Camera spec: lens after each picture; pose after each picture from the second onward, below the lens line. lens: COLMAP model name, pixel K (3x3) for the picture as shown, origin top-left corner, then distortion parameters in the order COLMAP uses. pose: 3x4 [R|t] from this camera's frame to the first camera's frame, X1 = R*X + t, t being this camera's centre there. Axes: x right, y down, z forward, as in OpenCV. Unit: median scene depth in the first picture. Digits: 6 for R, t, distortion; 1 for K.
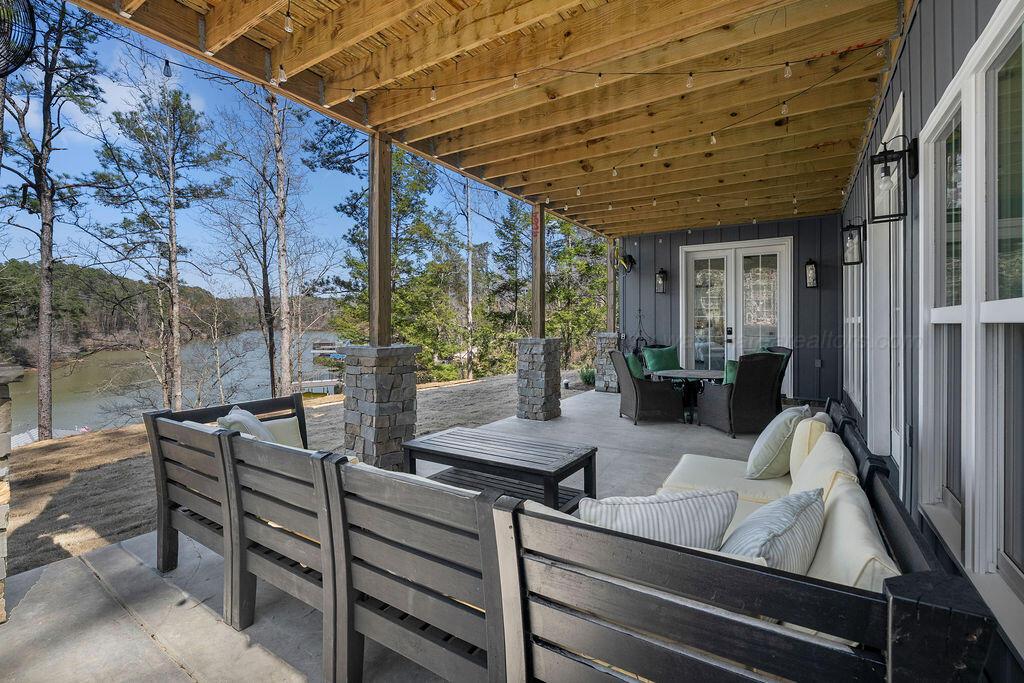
lens RADIAL K [[442.4, 0, 517.4], [0, 442.4, 325.9], [0, 0, 1]] dist [-0.000853, 0.000580]
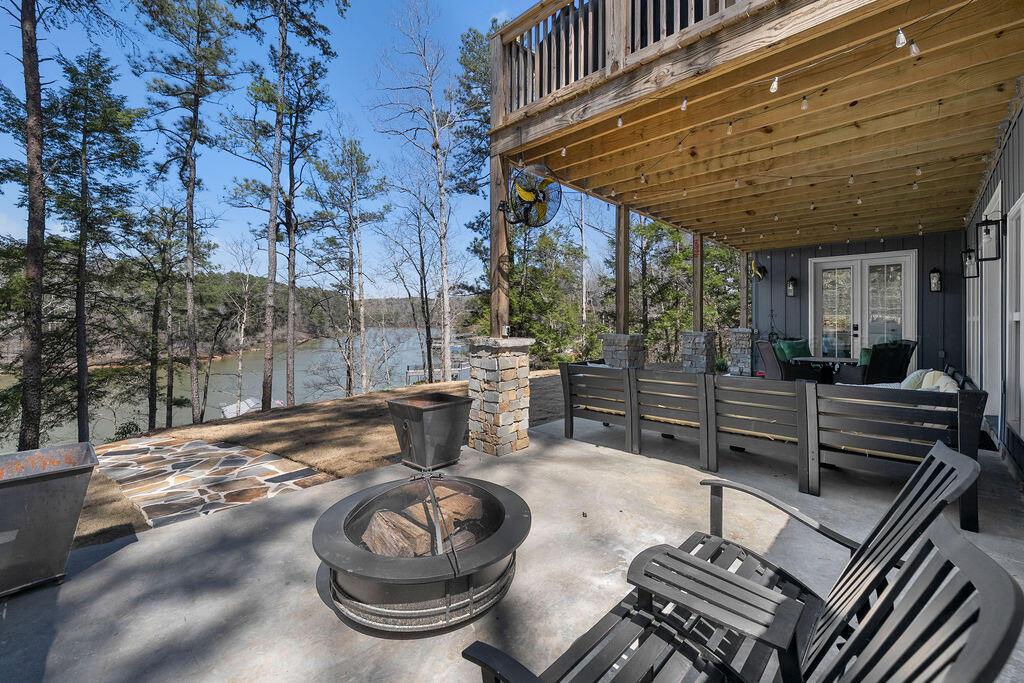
lens RADIAL K [[416.2, 0, 512.0], [0, 416.2, 324.6], [0, 0, 1]] dist [-0.000013, -0.000176]
pose [[0.978568, 0.003653, -0.205889, -0.104793], [-0.003281, 0.999992, 0.002147, 0.002366], [0.205896, -0.001425, 0.978573, -0.157837]]
